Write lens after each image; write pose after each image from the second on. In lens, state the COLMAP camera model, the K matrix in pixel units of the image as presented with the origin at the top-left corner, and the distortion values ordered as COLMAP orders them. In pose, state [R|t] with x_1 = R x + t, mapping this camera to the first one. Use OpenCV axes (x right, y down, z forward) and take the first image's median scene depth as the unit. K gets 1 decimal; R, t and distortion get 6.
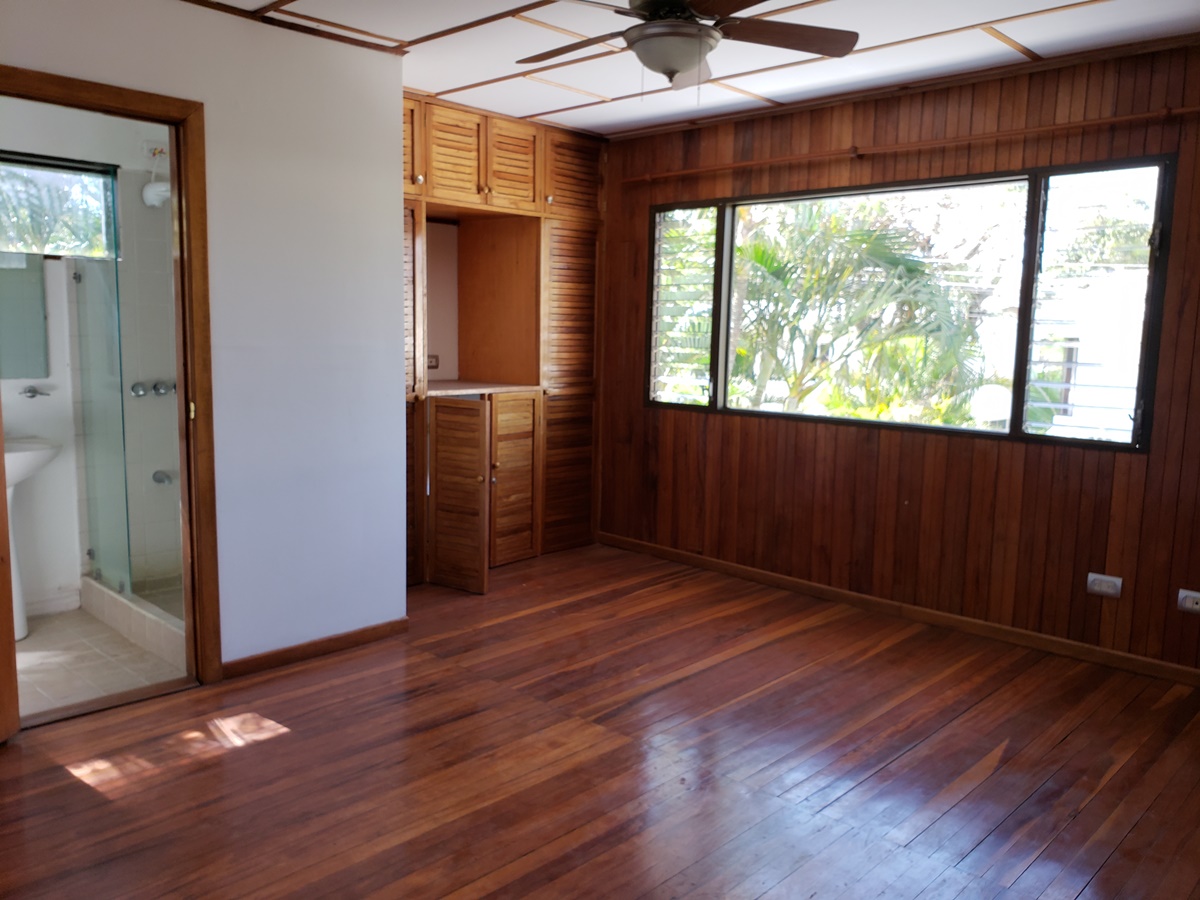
lens RADIAL K [[937.0, 0, 600.0], [0, 937.0, 450.0], [0, 0, 1]] dist [-0.006179, -0.007288]
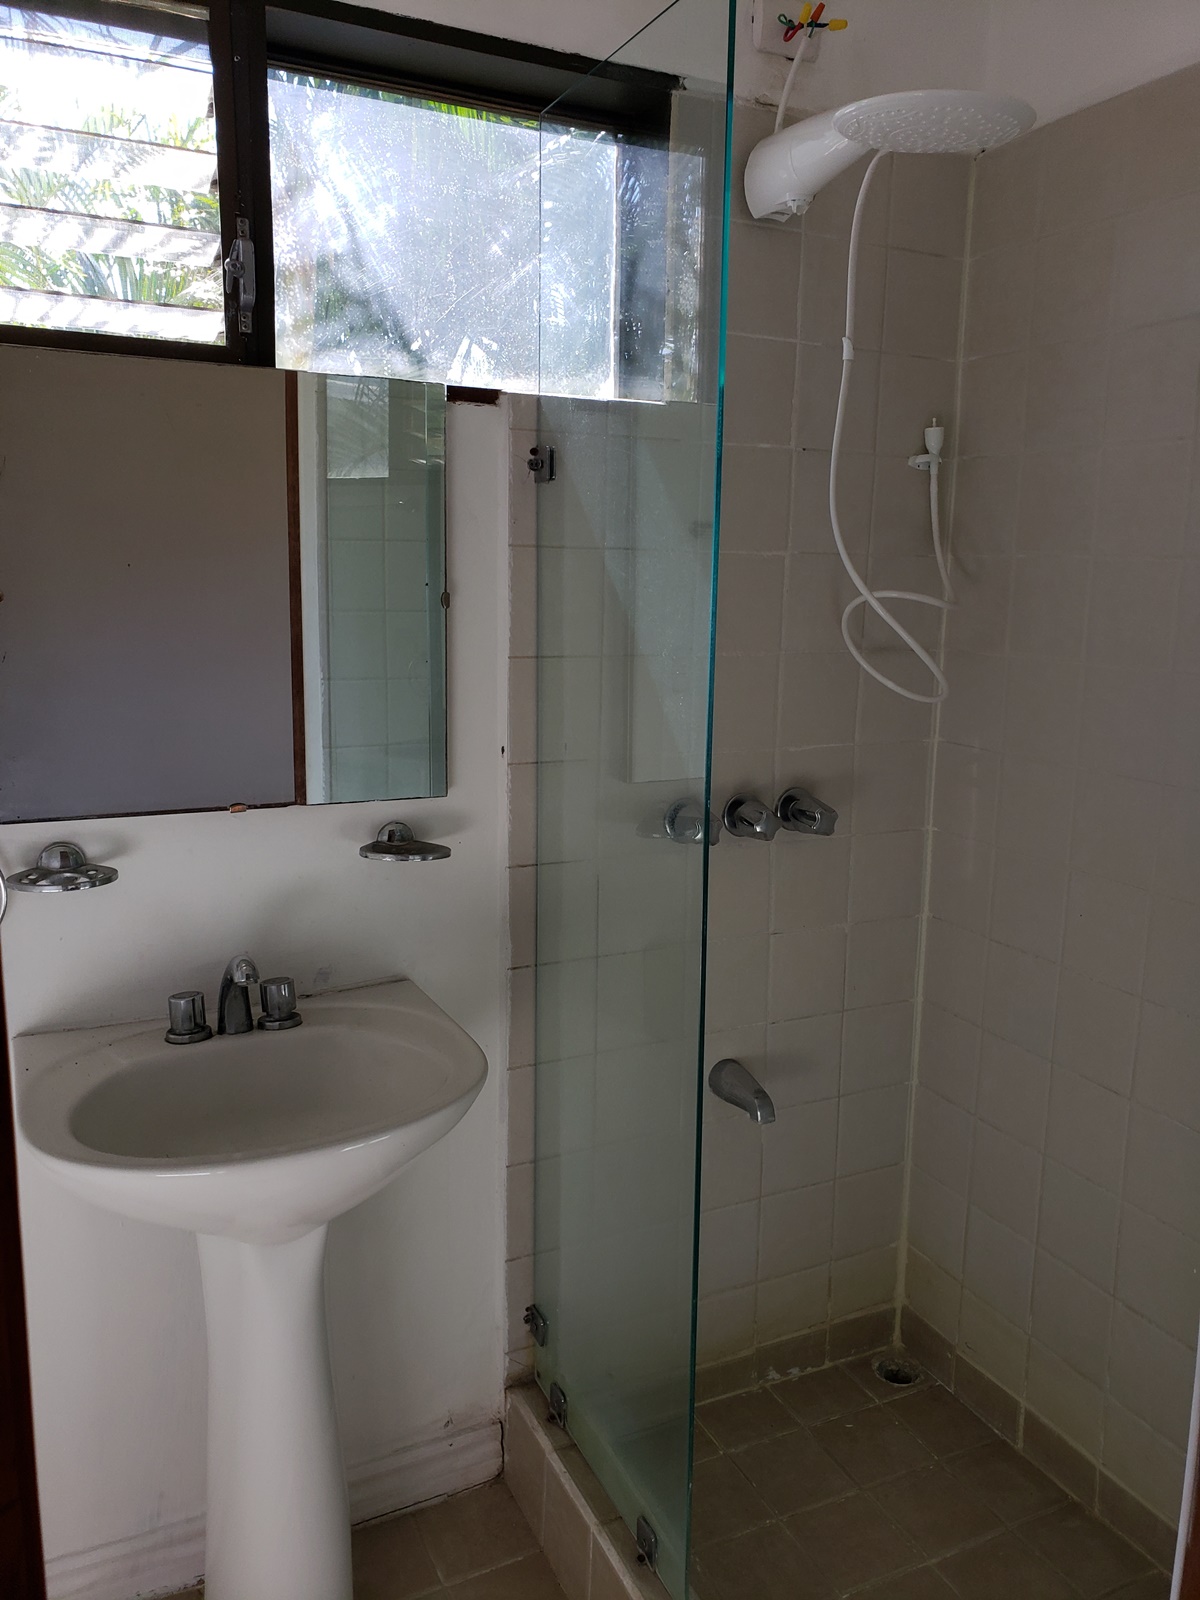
lens RADIAL K [[1249.3, 0, 600.0], [0, 1249.3, 800.0], [0, 0, 1]] dist [-0.006179, -0.007288]
pose [[0.924180, 0.057512, -0.377604, -0.379178], [-0.045016, 0.998110, 0.041844, -0.092934], [0.379296, -0.021673, 0.925021, 0.624380]]
